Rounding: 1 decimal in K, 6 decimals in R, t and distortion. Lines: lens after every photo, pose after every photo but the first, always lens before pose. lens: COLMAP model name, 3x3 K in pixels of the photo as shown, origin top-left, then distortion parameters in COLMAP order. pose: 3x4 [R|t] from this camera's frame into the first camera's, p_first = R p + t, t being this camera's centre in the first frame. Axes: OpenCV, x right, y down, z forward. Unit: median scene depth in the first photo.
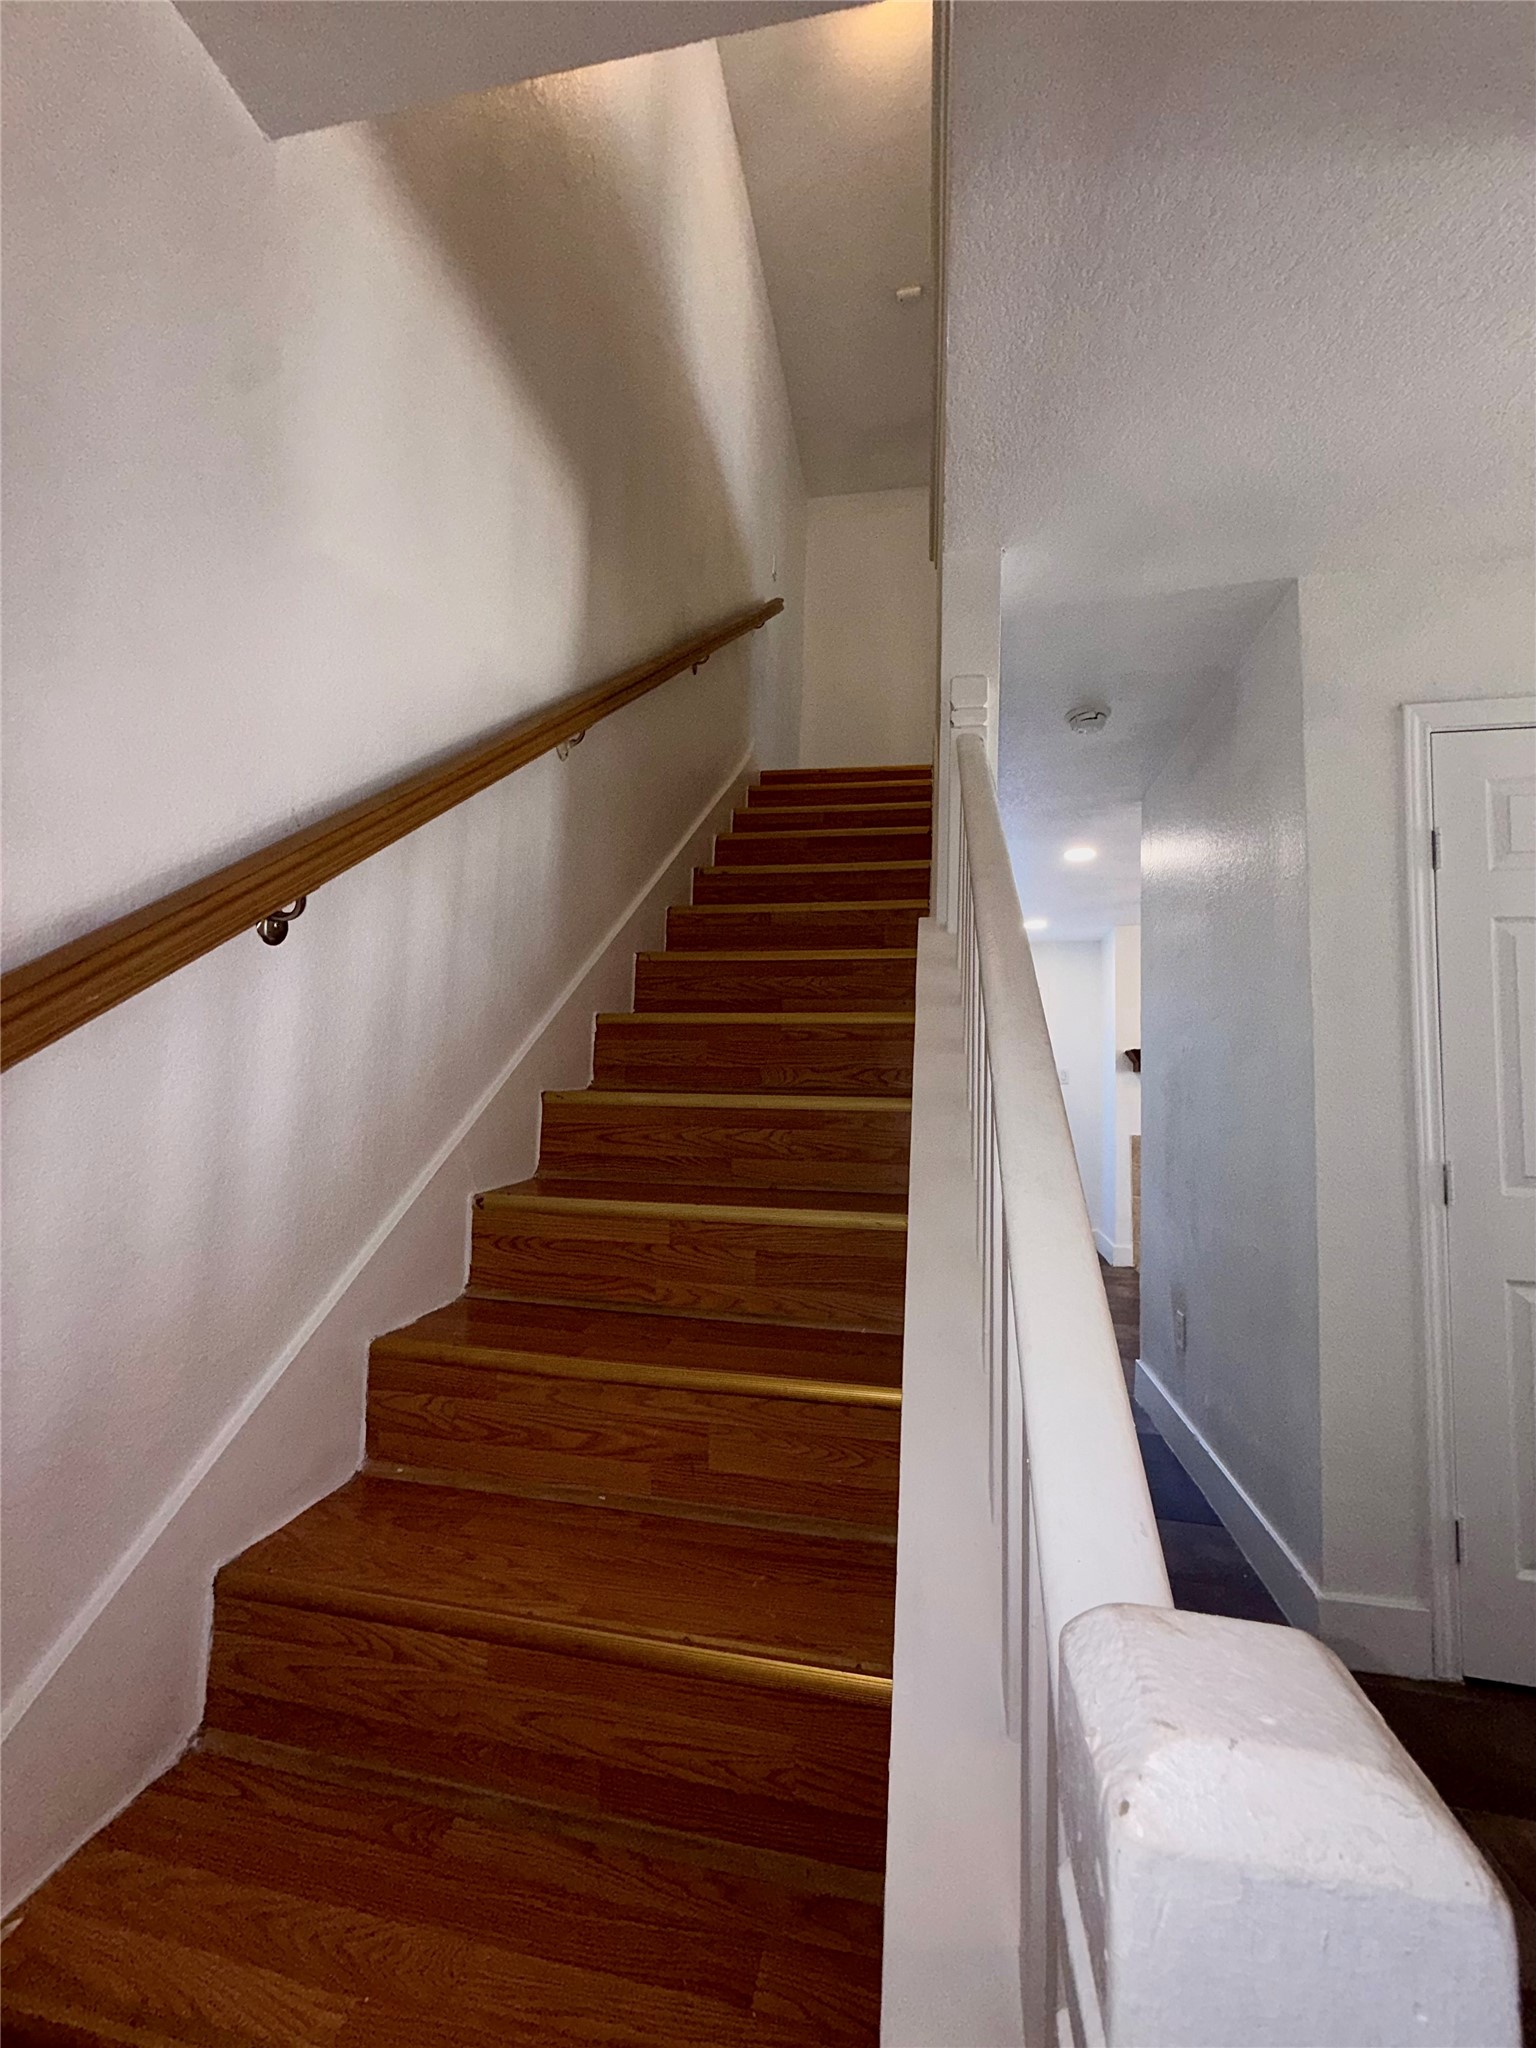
lens RADIAL K [[820.4, 0, 767.4], [0, 820.4, 1024.9], [0, 0, 1]] dist [-0.003077, 0.001052]
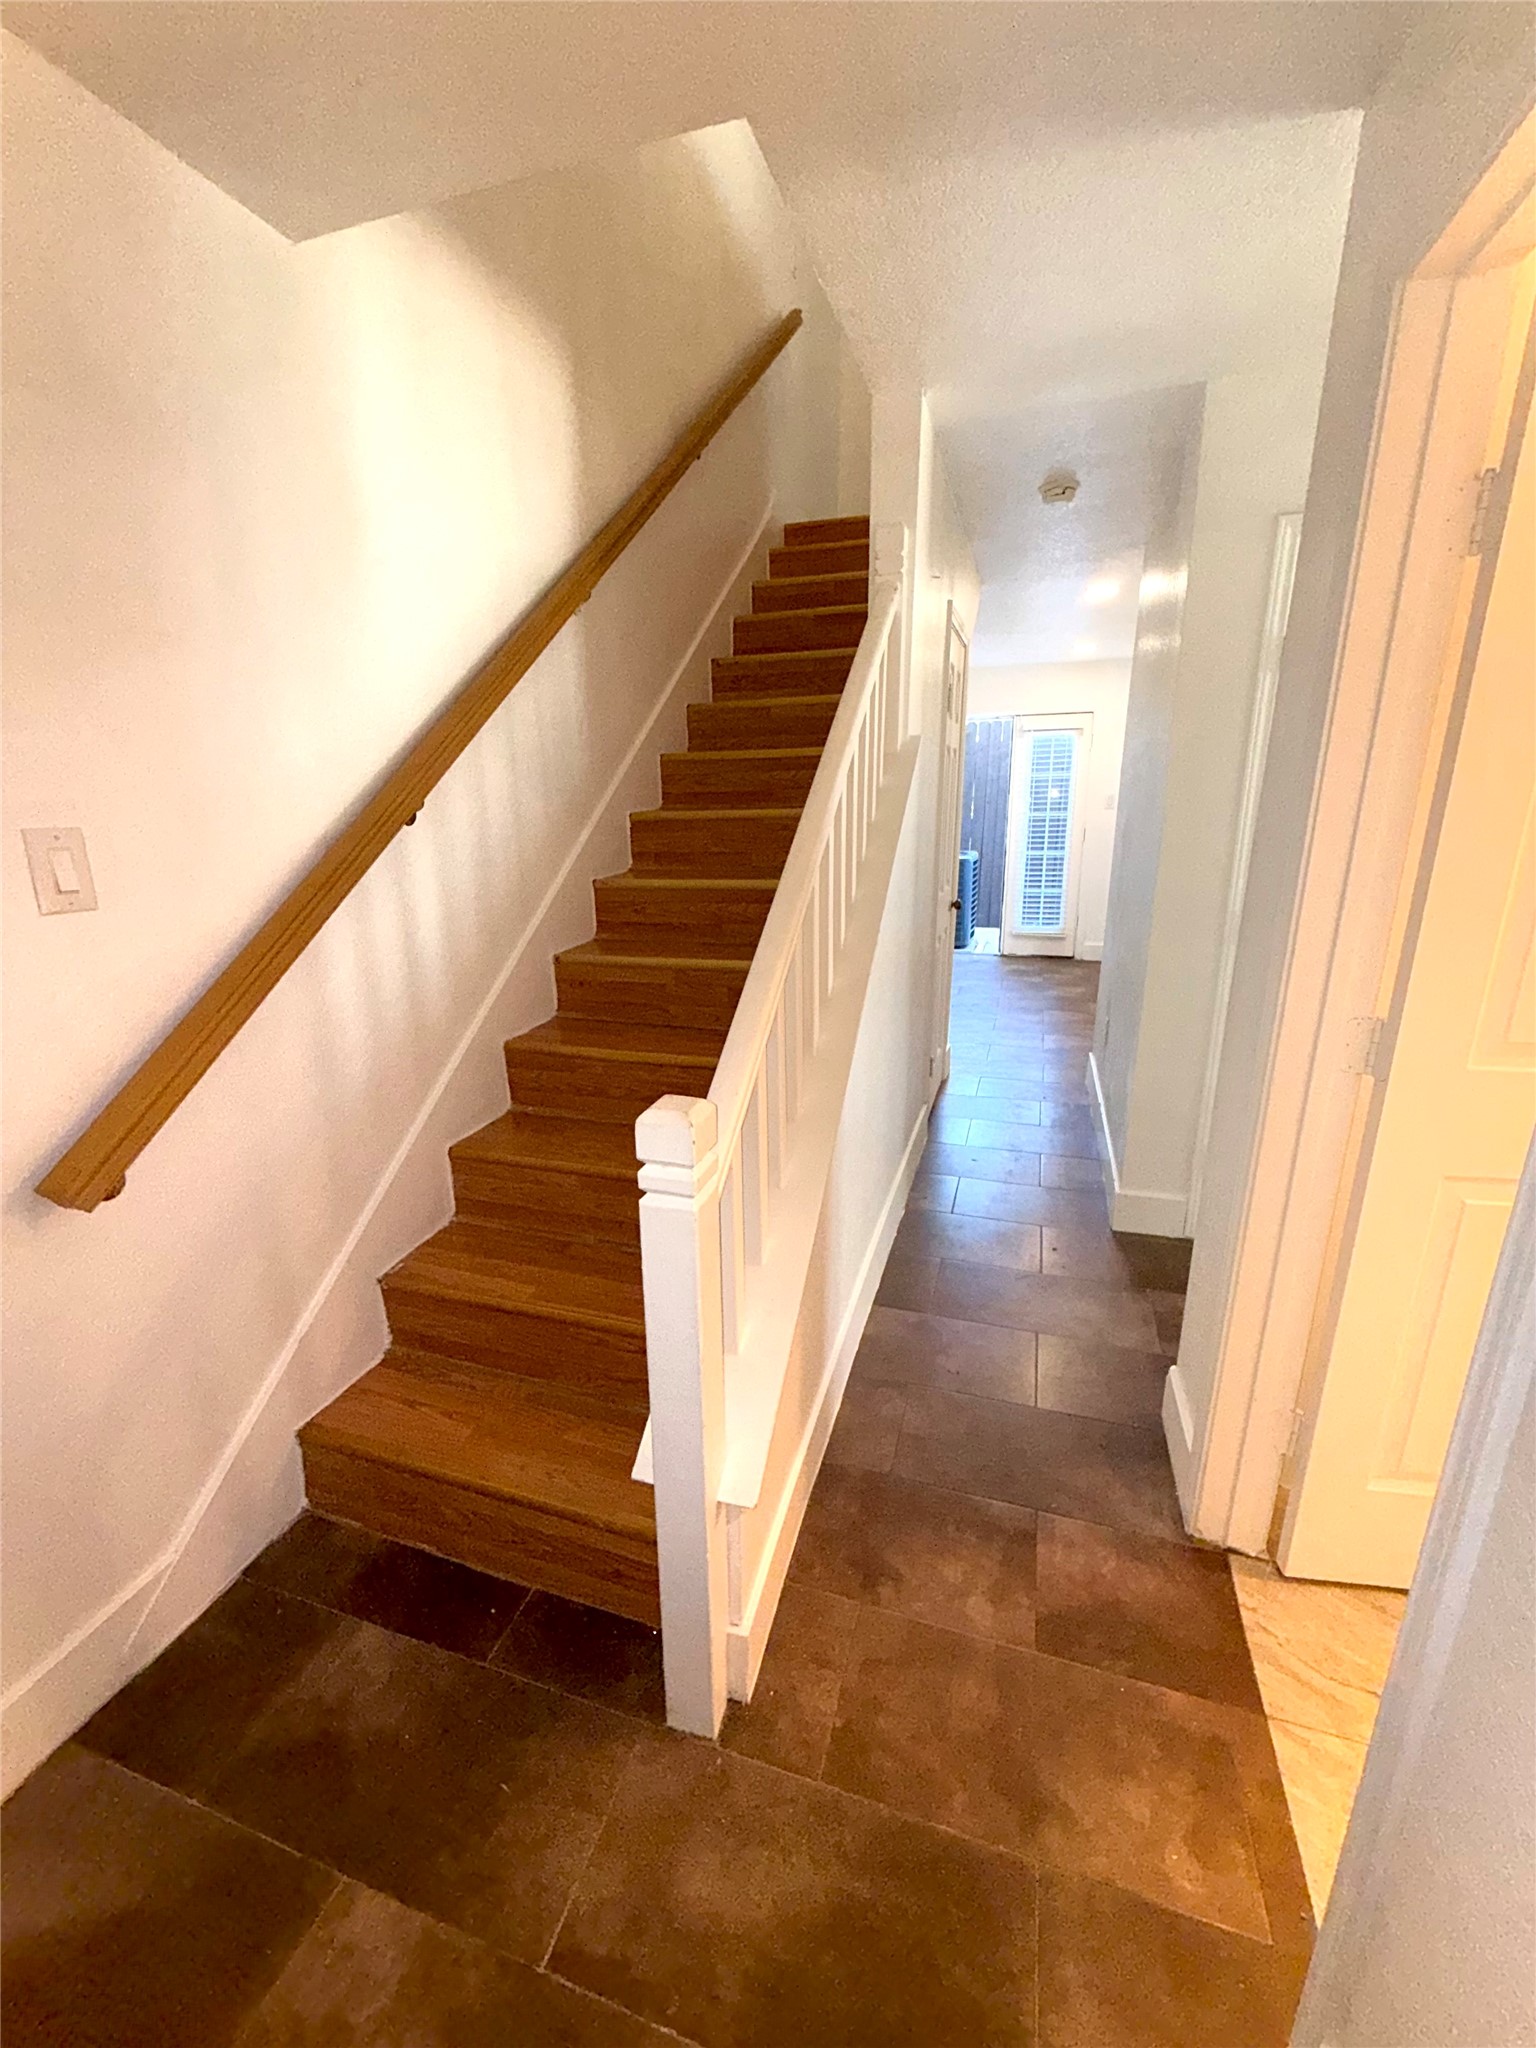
lens RADIAL K [[820.4, 0, 774.3], [0, 820.4, 1030.6], [0, 0, 1]] dist [-0.003077, 0.001052]
pose [[0.992426, -0.009272, -0.122496, 0.269372], [0.051256, 0.937458, 0.344305, -0.187623], [0.111642, -0.347975, 0.930832, -0.494712]]
